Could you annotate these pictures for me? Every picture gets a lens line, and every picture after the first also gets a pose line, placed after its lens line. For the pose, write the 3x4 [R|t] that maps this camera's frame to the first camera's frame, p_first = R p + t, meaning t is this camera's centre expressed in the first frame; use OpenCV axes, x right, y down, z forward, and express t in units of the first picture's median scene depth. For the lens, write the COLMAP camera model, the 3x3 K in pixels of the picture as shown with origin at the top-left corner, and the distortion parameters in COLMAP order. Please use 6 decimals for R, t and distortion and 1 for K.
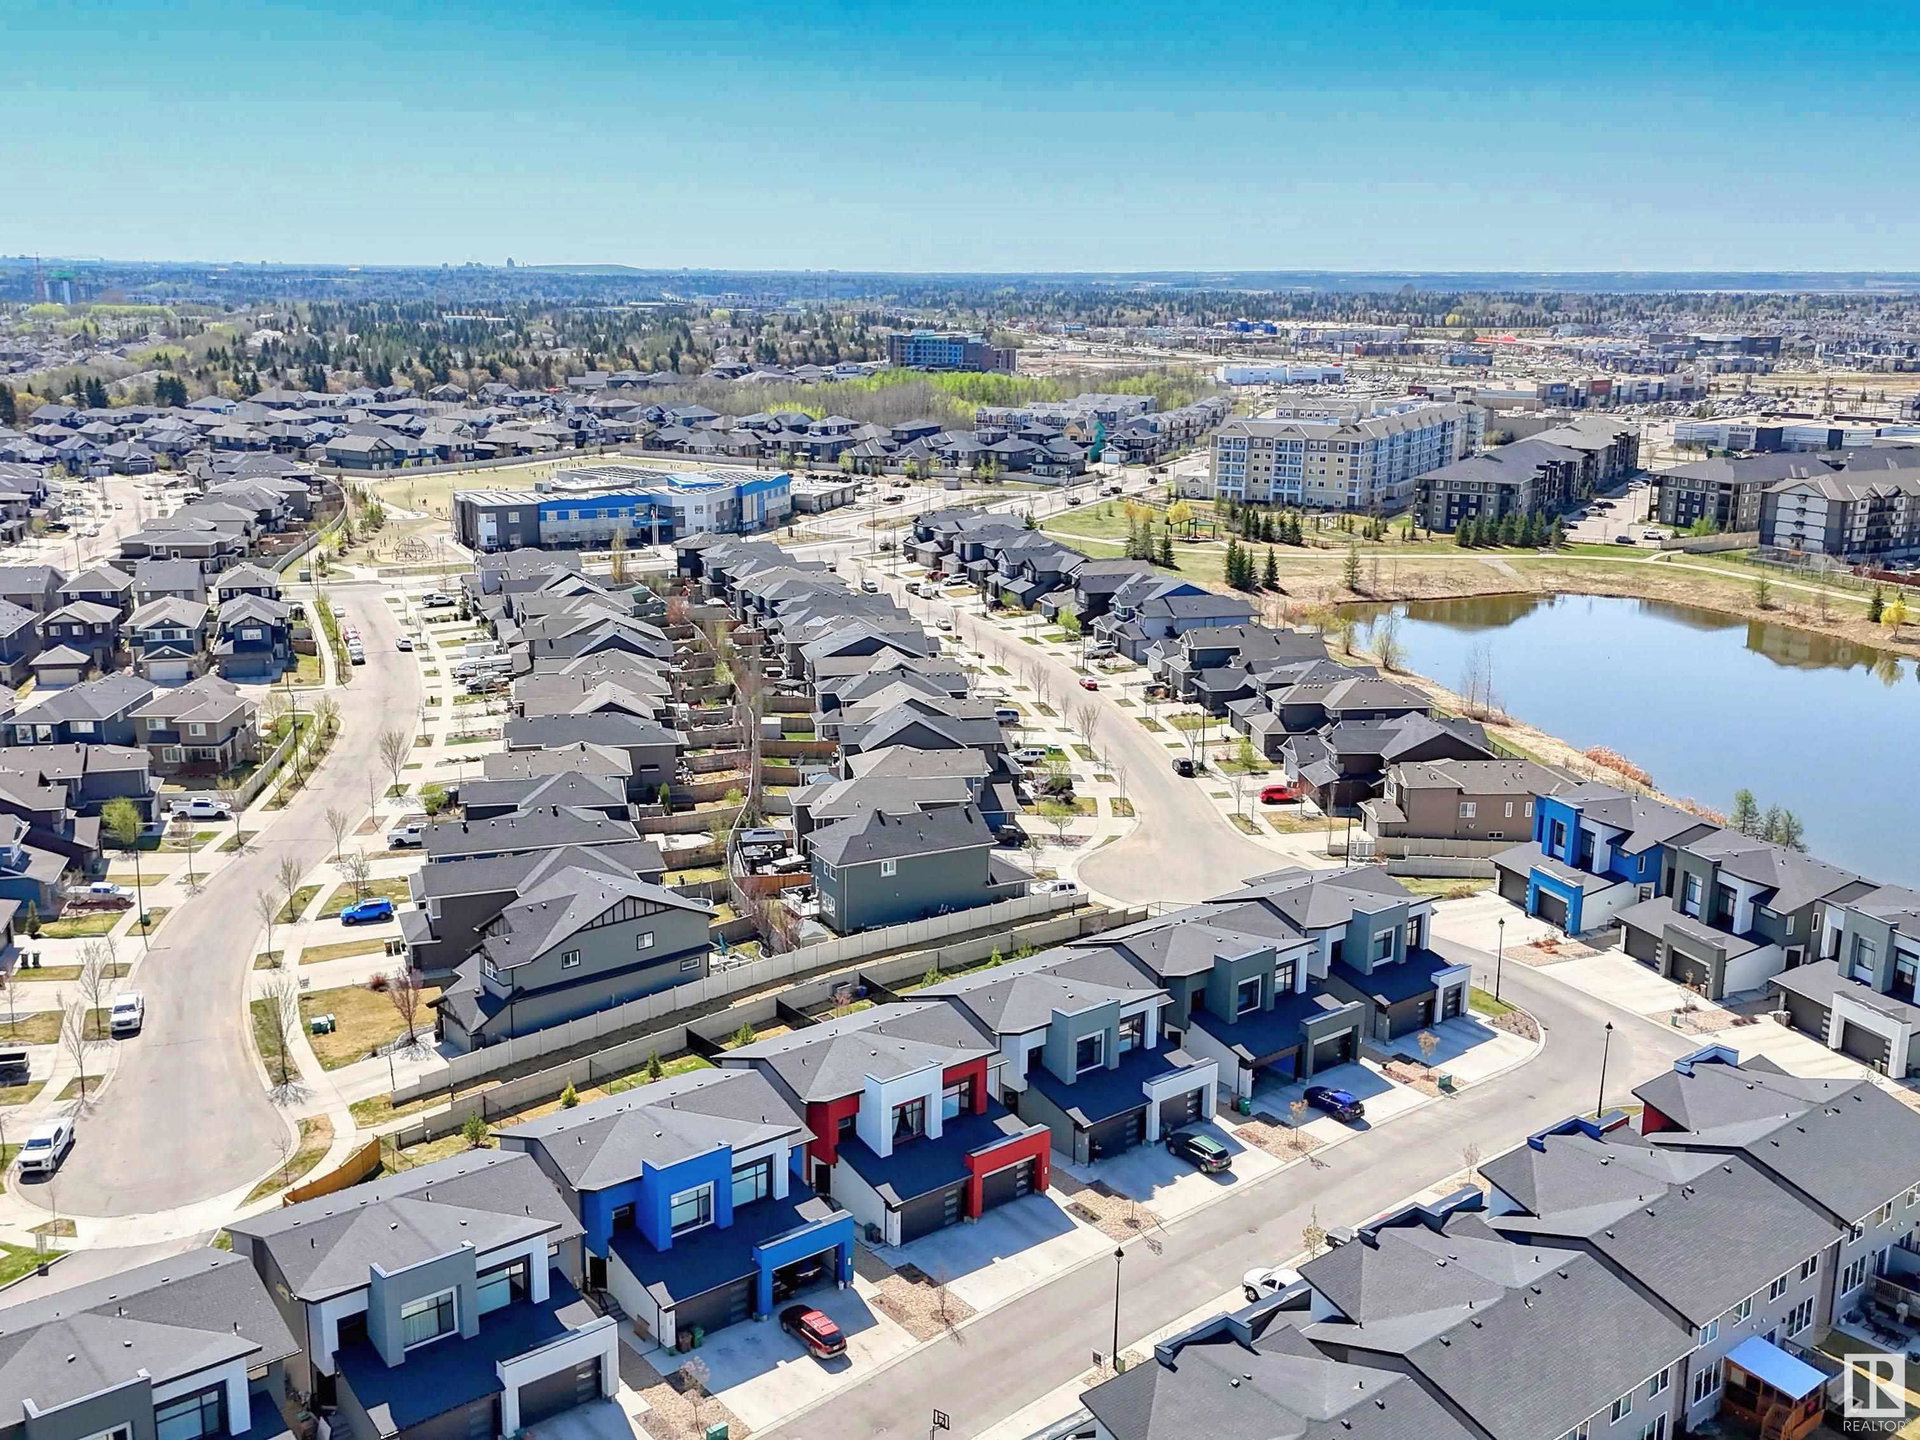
lens RADIAL K [[1822.5, 0, 952.4], [0, 1822.5, 721.0], [0, 0, 1]] dist [0.137815, -0.248889]
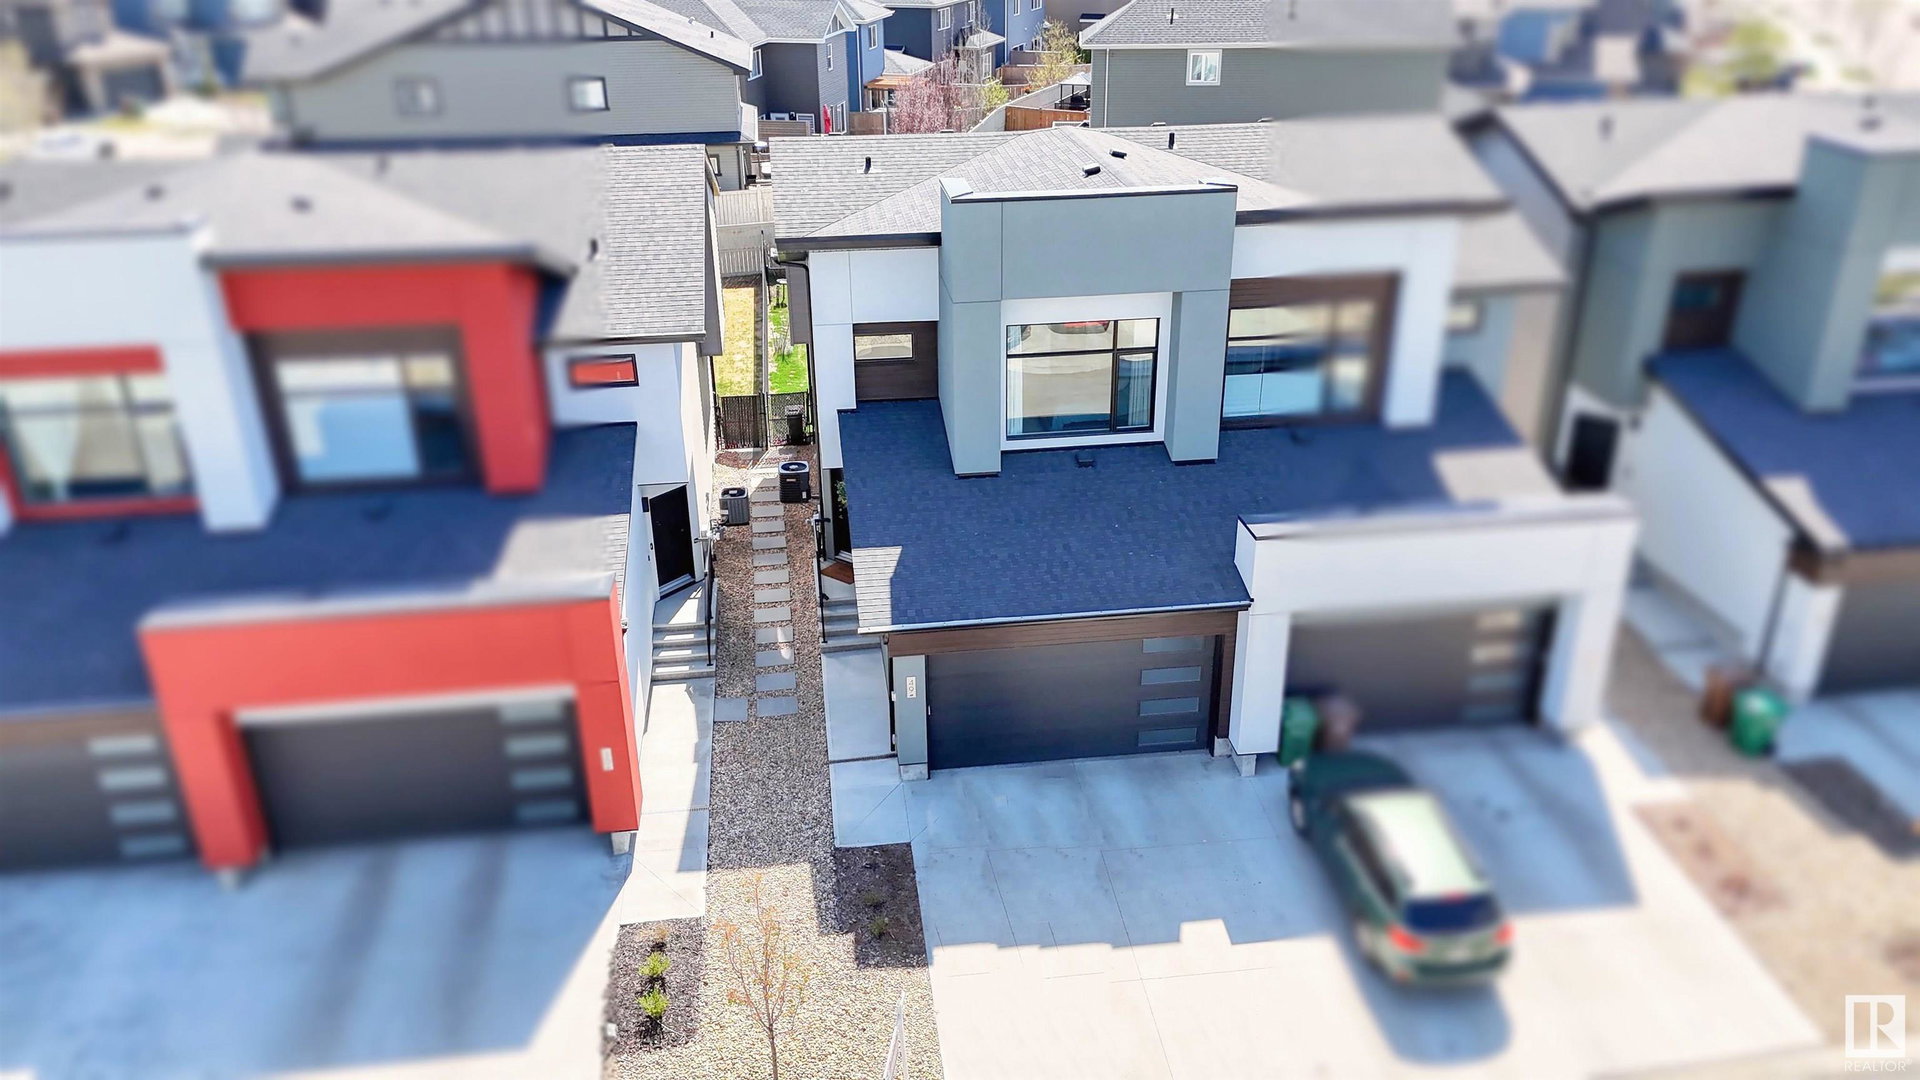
lens RADIAL K [[1403.8, 0, 960.0], [0, 1403.8, 540.0], [0, 0, 1]] dist [0.100935, -0.136270]
pose [[0.847425, 0.209839, -0.487686, 0.077199], [-0.101239, 0.965591, 0.239551, 0.074157], [0.521172, -0.153628, 0.839510, 0.385797]]
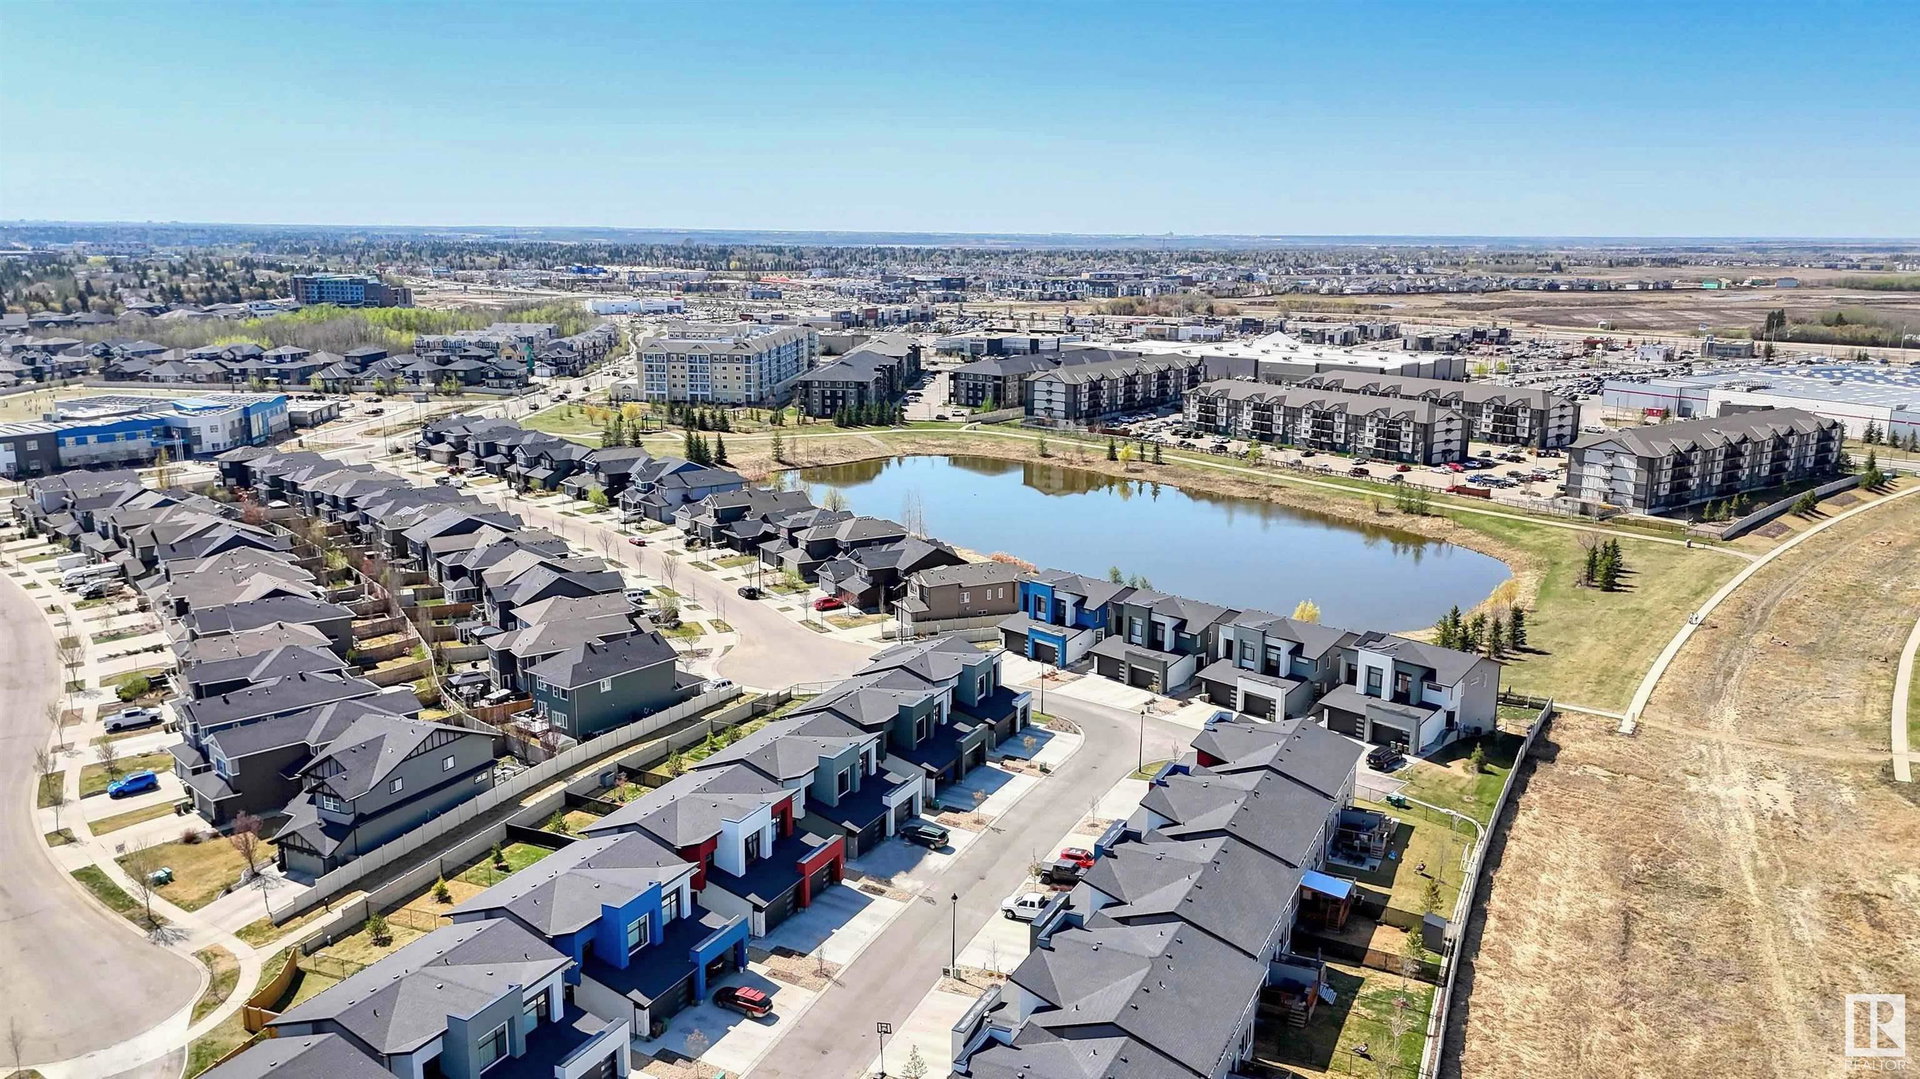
lens RADIAL K [[1403.8, 0, 960.0], [0, 1403.8, 539.5], [0, 0, 1]] dist [0.100935, -0.136270]
pose [[0.905265, -0.088303, 0.415570, -0.131995], [0.097695, 0.995215, -0.001346, 0.001974], [-0.413462, 0.041818, 0.909560, -0.017060]]
